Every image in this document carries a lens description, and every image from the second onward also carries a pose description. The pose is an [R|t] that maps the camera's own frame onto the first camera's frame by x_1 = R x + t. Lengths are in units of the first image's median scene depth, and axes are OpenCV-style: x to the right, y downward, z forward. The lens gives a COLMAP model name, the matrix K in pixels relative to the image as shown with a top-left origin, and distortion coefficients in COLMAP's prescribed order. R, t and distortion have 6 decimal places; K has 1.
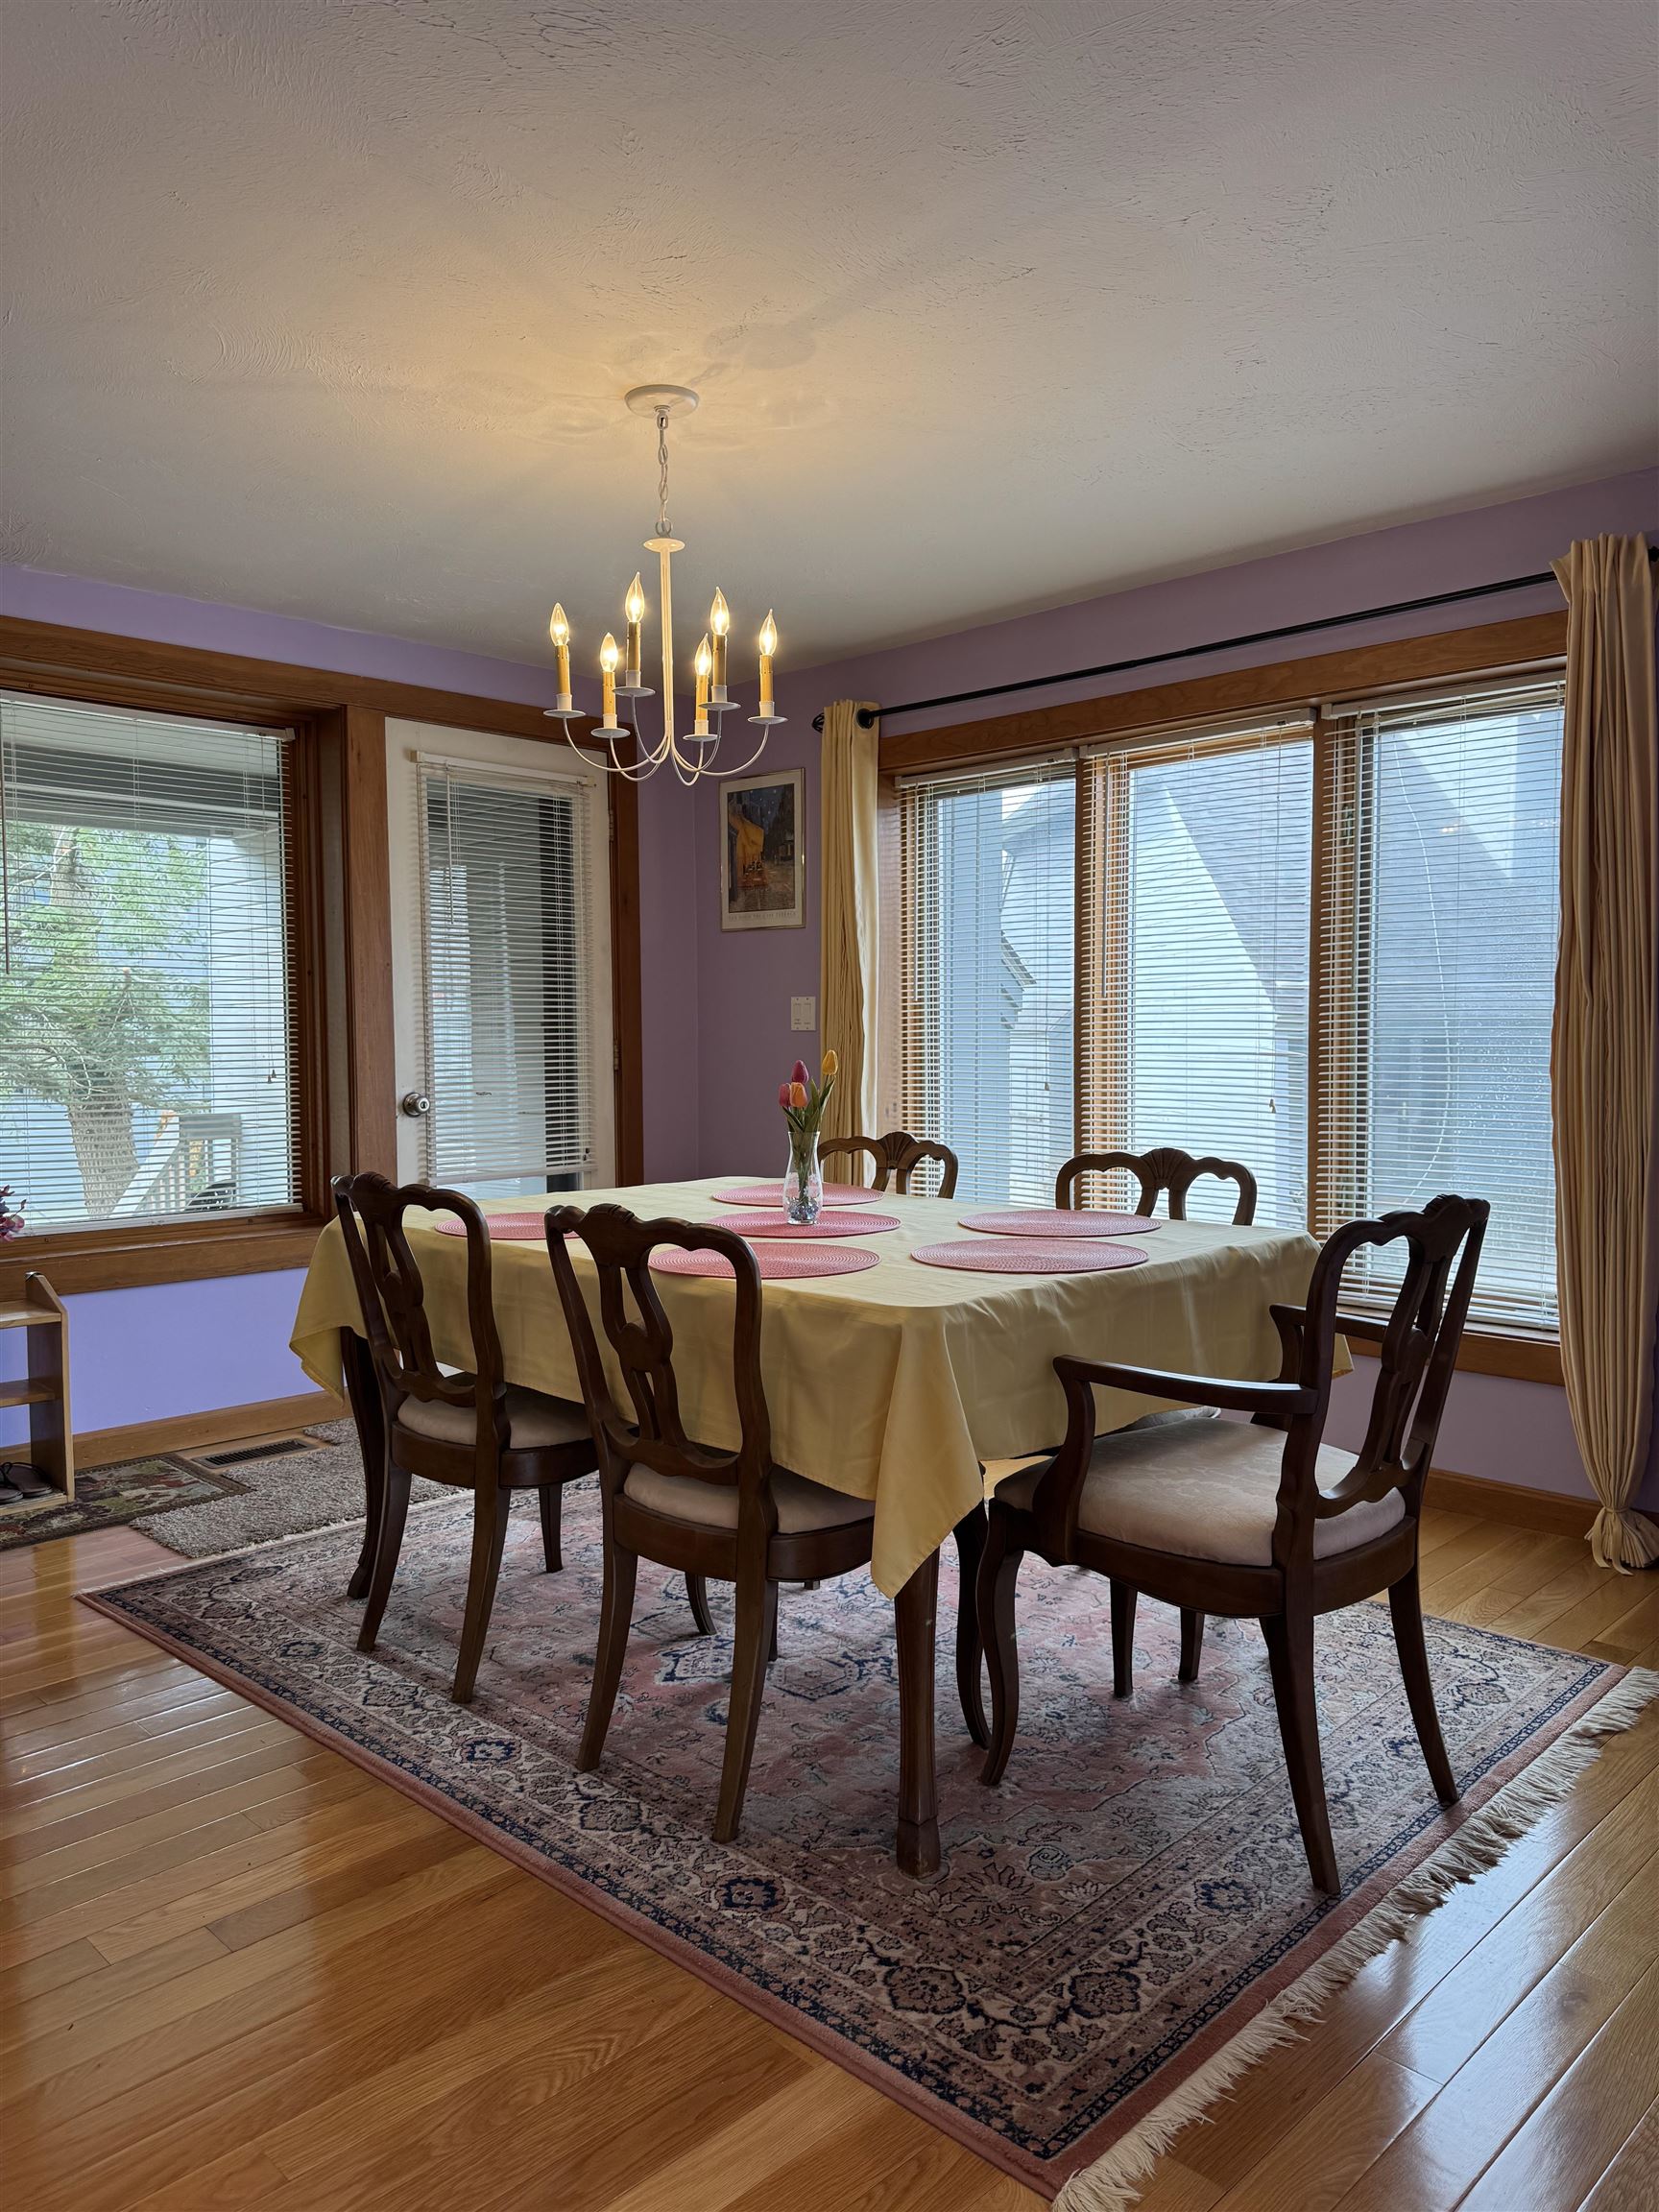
lens RADIAL K [[1559.0, 0, 822.5], [0, 1559.0, 1106.9], [0, 0, 1]] dist [0.082799, -0.106591]
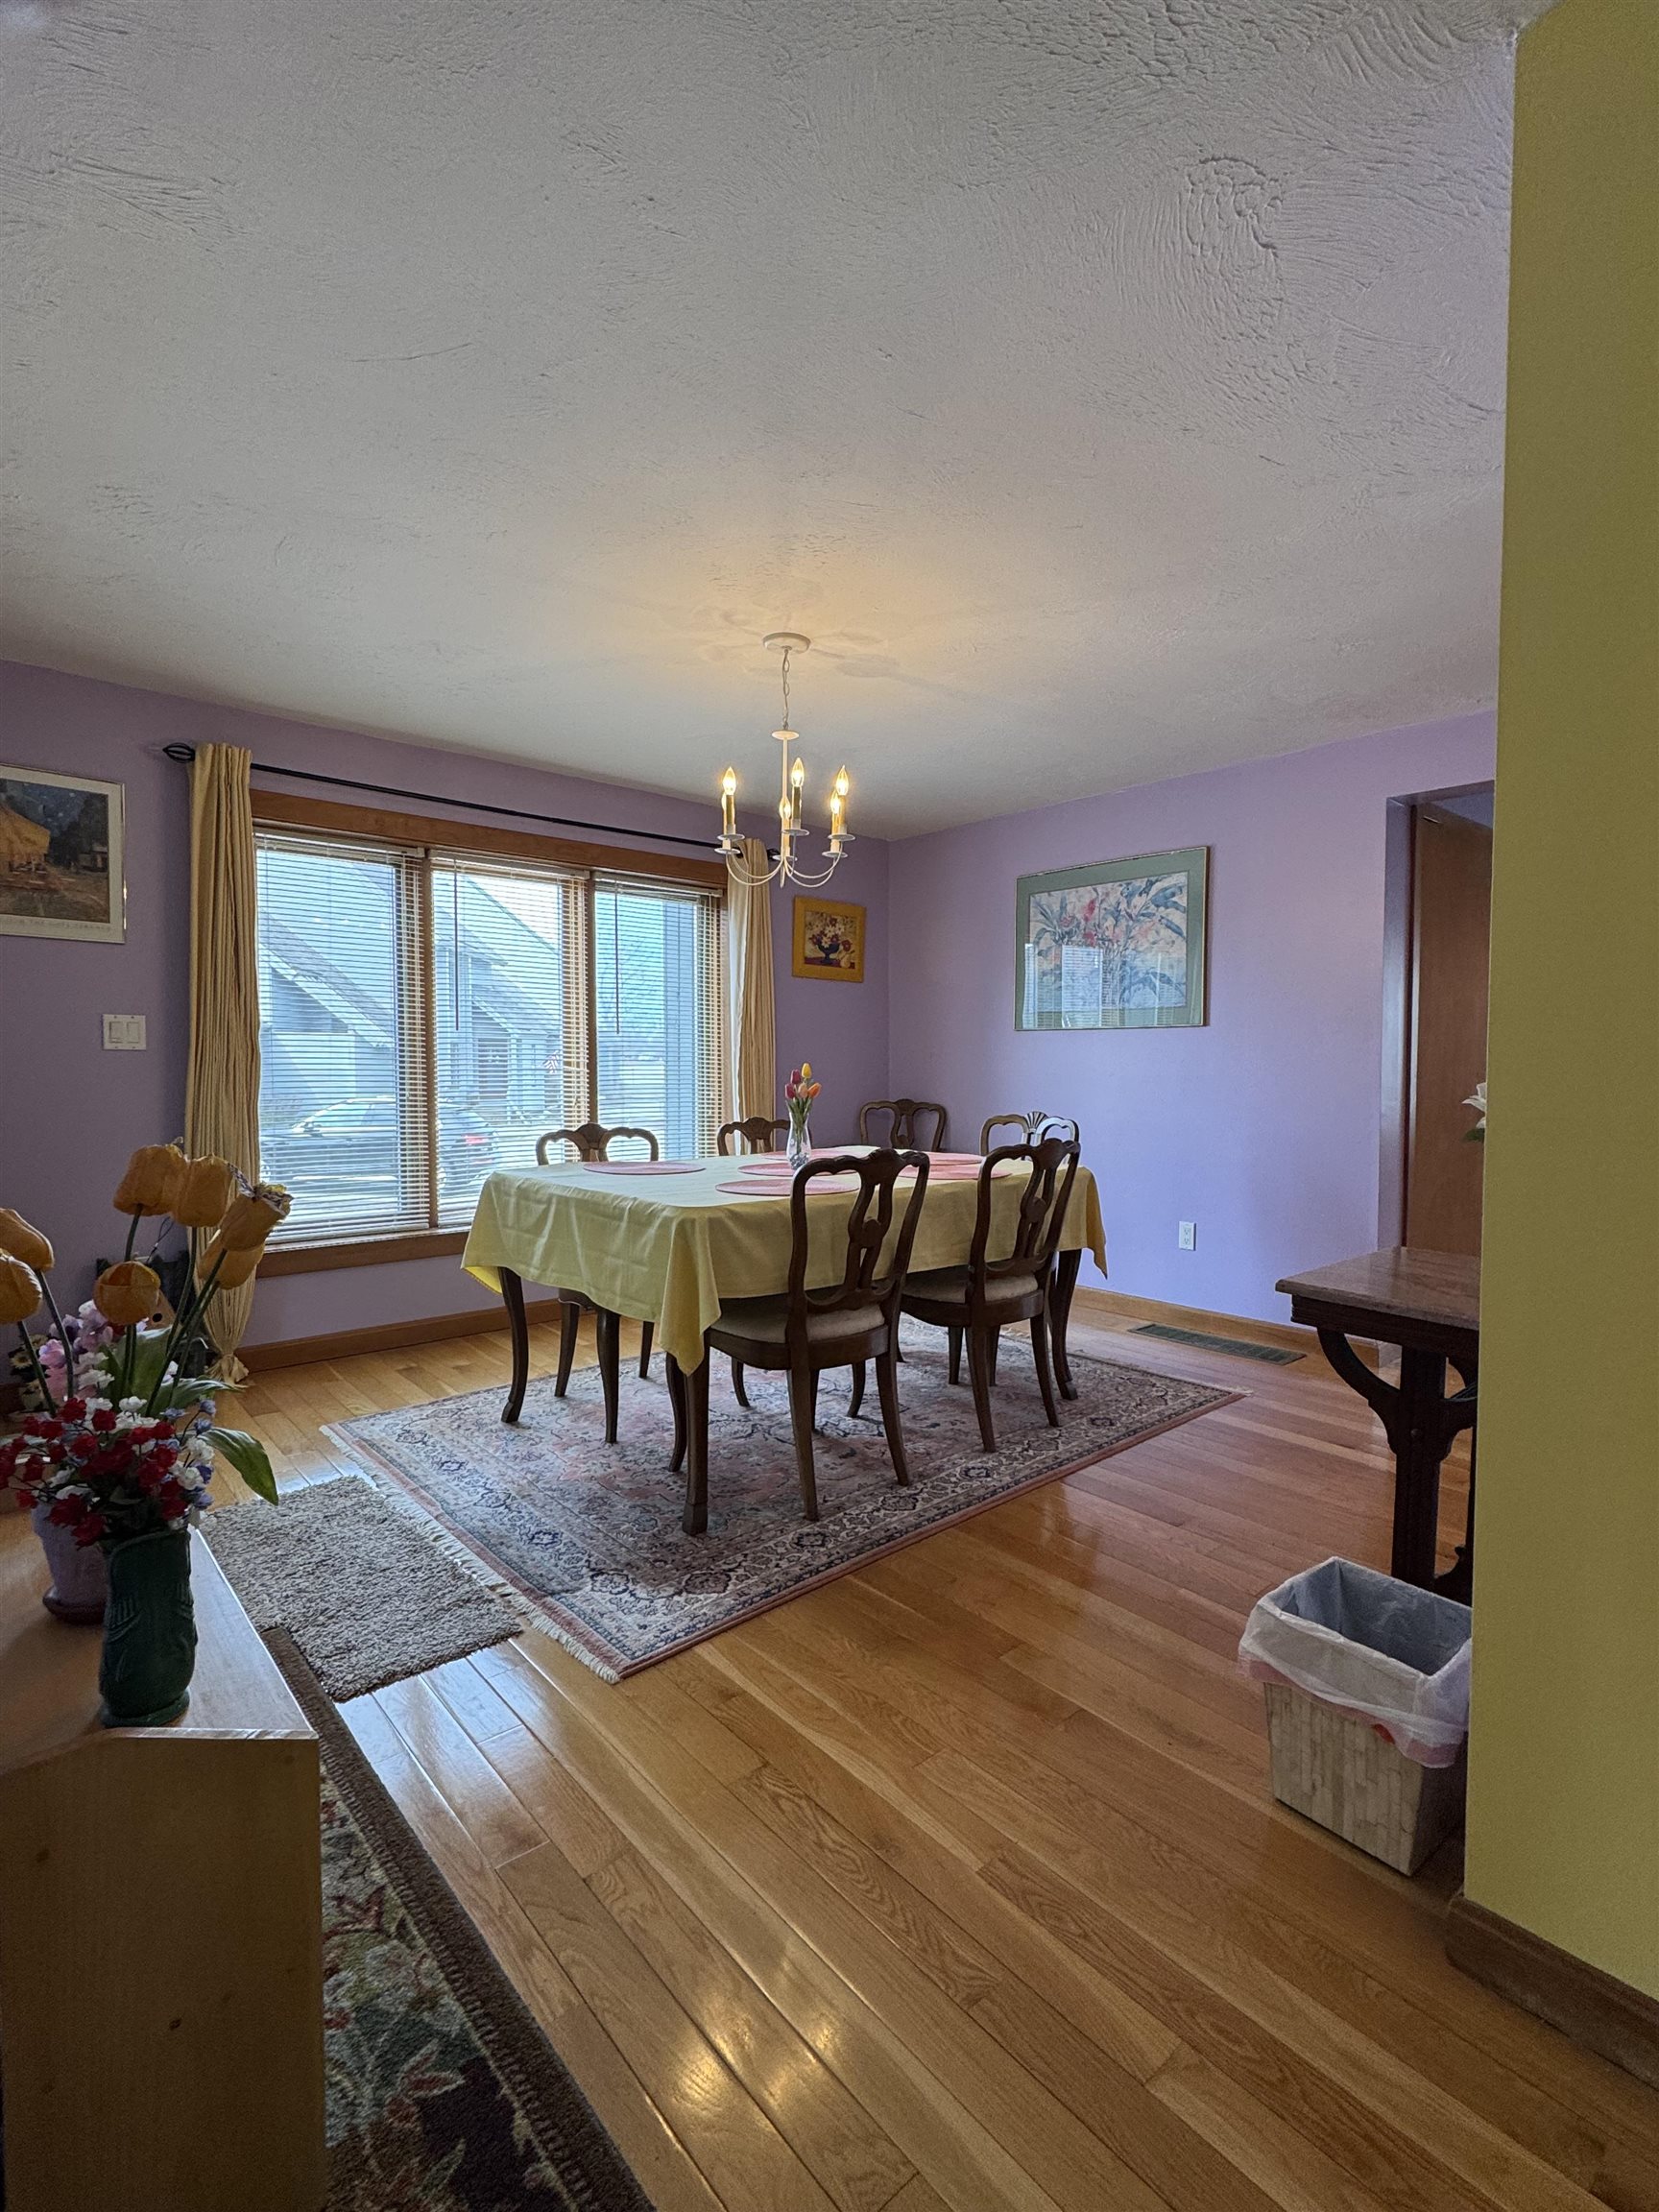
lens RADIAL K [[1038.4, 0, 832.0], [0, 1038.4, 1110.8], [0, 0, 1]] dist [-0.015362, -0.000255]
pose [[0.069836, -0.043471, 0.996611, -0.888503], [0.043446, 0.998235, 0.040497, -0.023269], [-0.996612, 0.040471, 0.071601, 0.712655]]
